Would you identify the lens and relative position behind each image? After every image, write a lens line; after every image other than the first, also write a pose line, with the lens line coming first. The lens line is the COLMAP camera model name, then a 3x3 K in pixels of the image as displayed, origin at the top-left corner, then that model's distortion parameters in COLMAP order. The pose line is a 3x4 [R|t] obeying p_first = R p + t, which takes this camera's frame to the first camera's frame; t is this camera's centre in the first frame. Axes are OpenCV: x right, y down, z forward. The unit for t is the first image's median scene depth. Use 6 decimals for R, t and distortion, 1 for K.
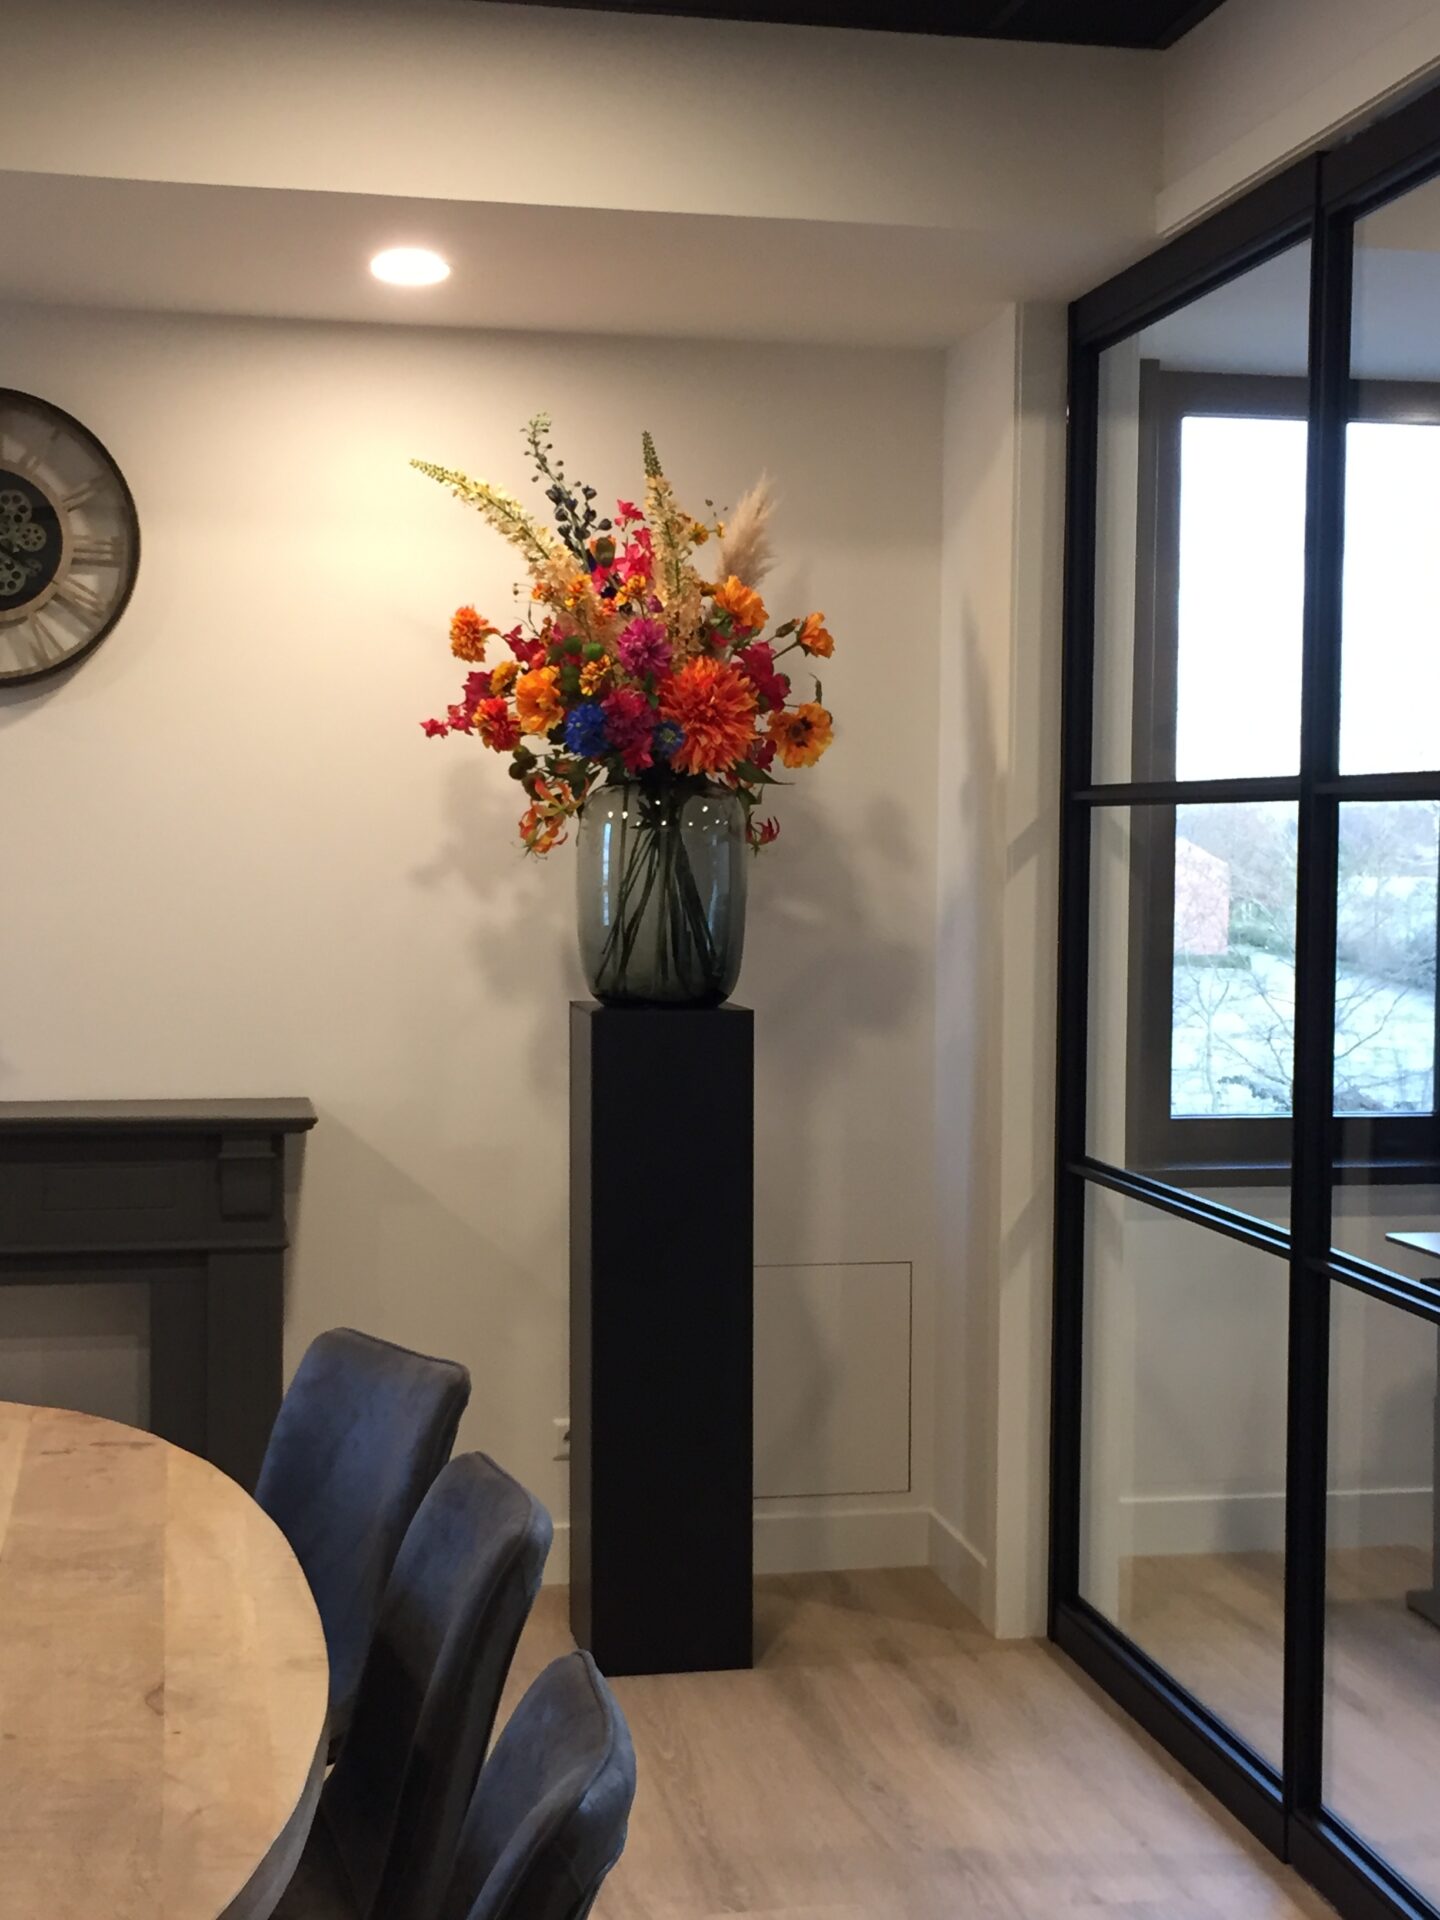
lens RADIAL K [[2521.8, 0, 719.9], [0, 2521.8, 957.9], [0, 0, 1]] dist [0.012616, 0.000000]
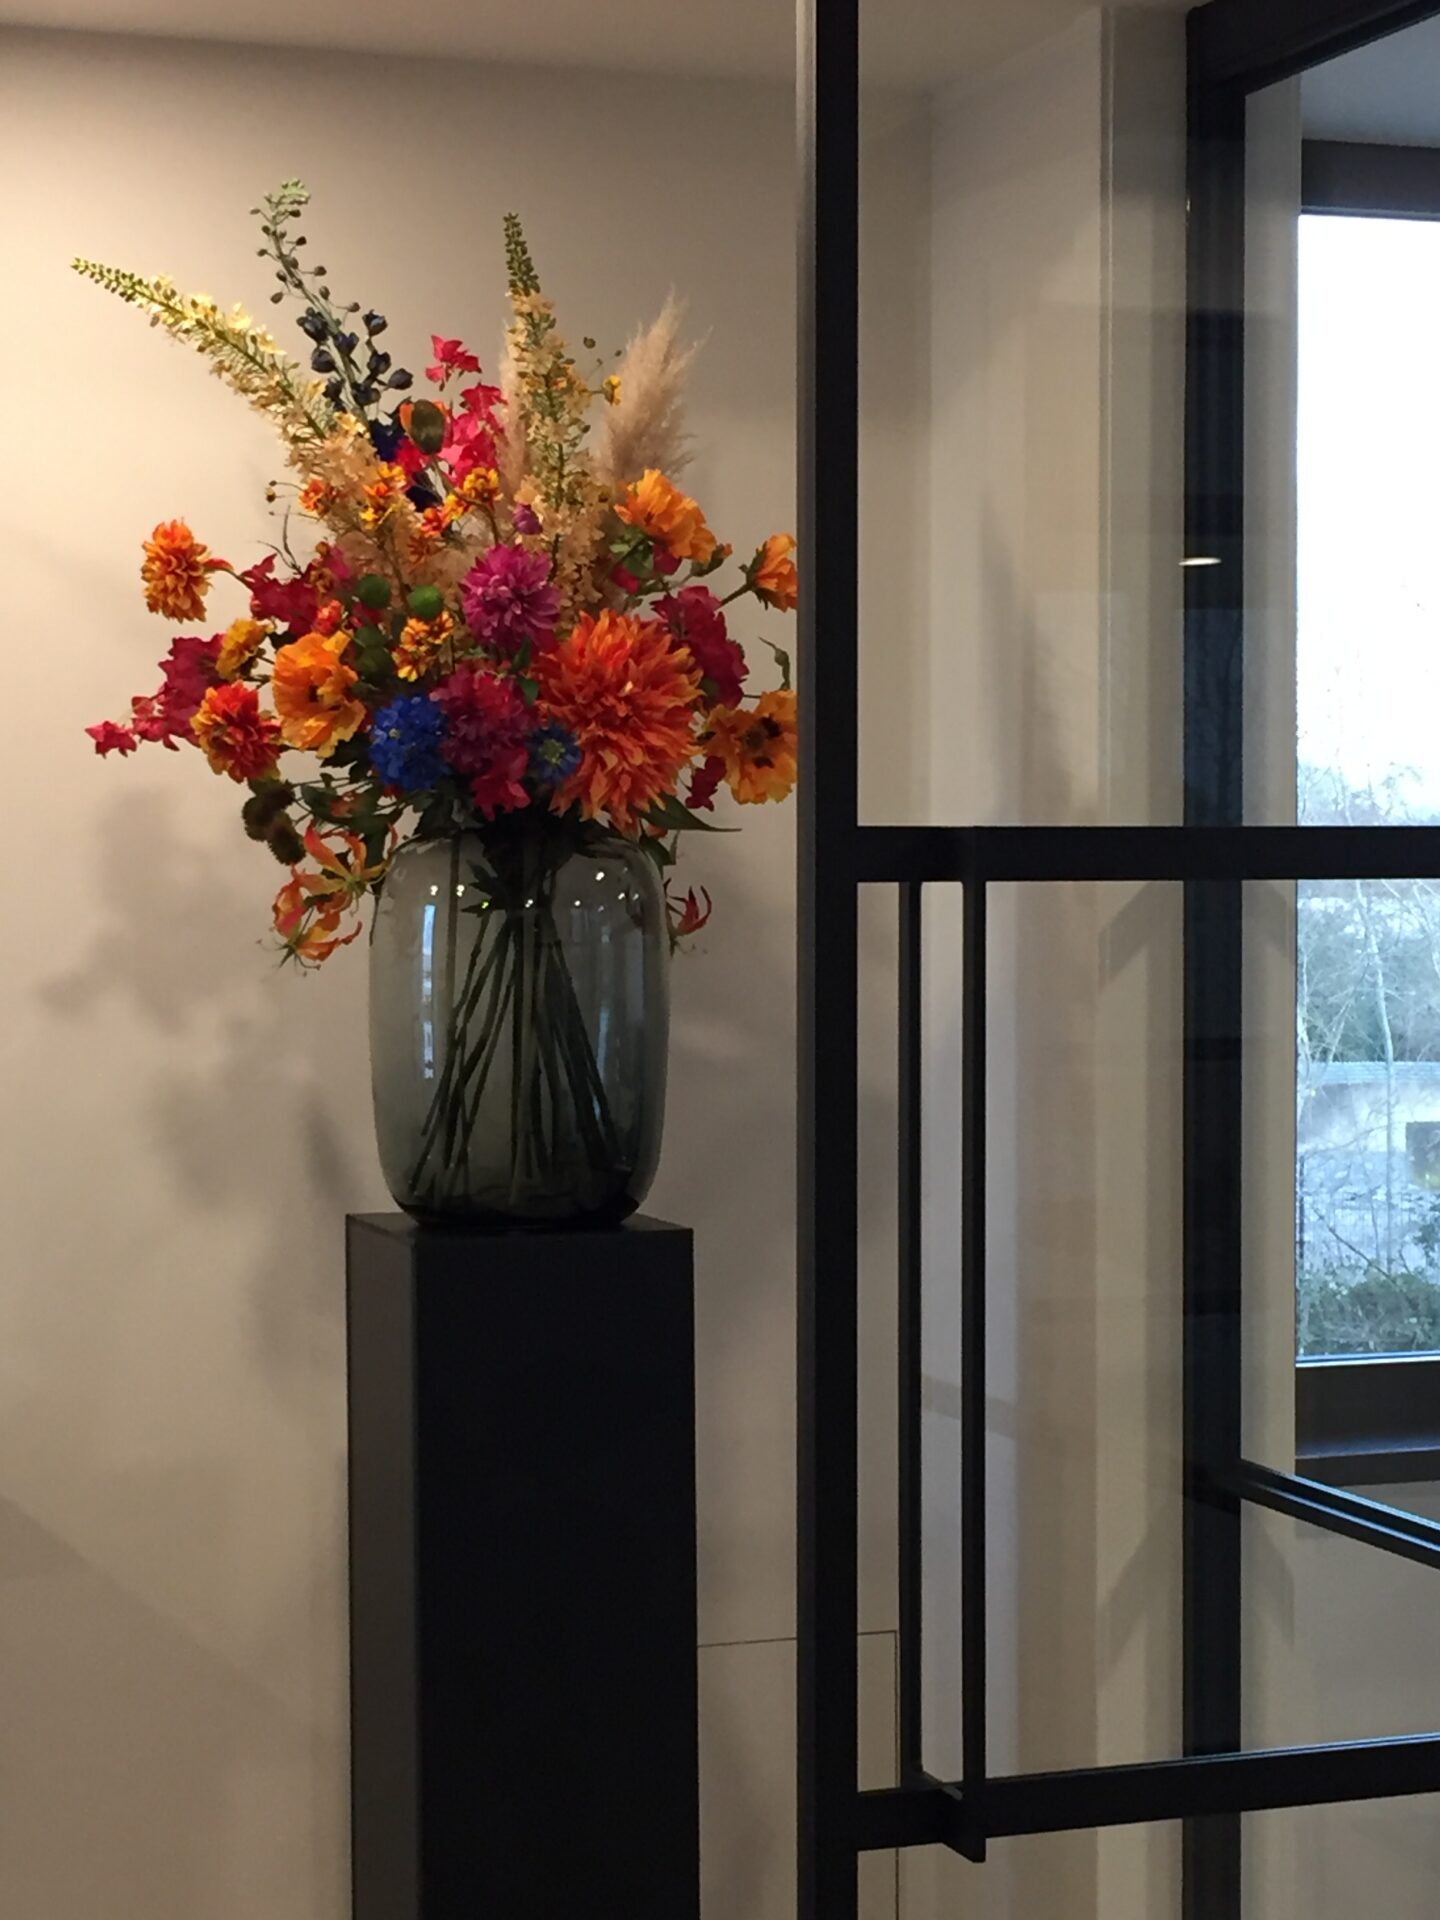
lens RADIAL K [[3638.5, 0, 719.8], [0, 3638.5, 961.8], [0, 0, 1]] dist [-0.011195, 0.000000]
pose [[0.989068, -0.015561, 0.146633, -0.099514], [0.017917, 0.999731, -0.014756, -0.027299], [-0.146364, 0.017222, 0.989081, 0.183131]]
